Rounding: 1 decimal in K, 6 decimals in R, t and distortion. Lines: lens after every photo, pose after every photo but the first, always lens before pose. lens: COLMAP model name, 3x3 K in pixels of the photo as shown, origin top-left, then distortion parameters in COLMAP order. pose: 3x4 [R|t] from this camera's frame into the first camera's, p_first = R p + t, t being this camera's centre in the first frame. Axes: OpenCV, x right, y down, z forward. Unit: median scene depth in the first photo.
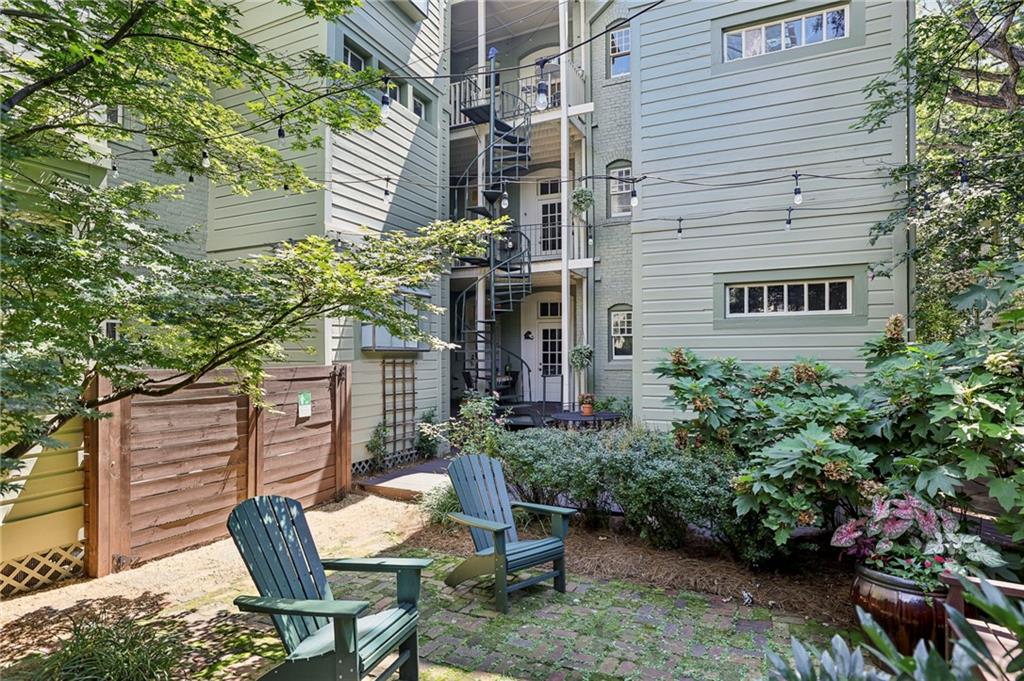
lens RADIAL K [[561.5, 0, 511.3], [0, 561.5, 356.6], [0, 0, 1]] dist [0.003418, 0.000432]
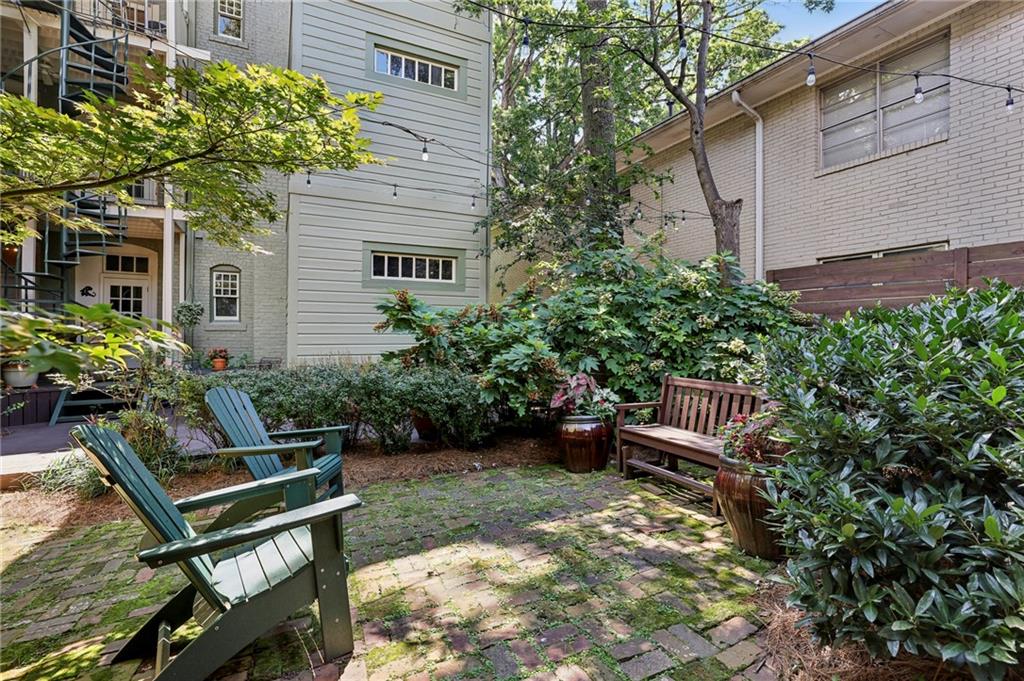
lens RADIAL K [[474.4, 0, 512.0], [0, 474.4, 340.5], [0, 0, 1]] dist [-0.002411, 0.000848]
pose [[0.627808, -0.003531, 0.778361, -0.259035], [-0.001620, 0.999982, 0.005843, 0.065118], [-0.778367, -0.004929, 0.627790, 0.116377]]
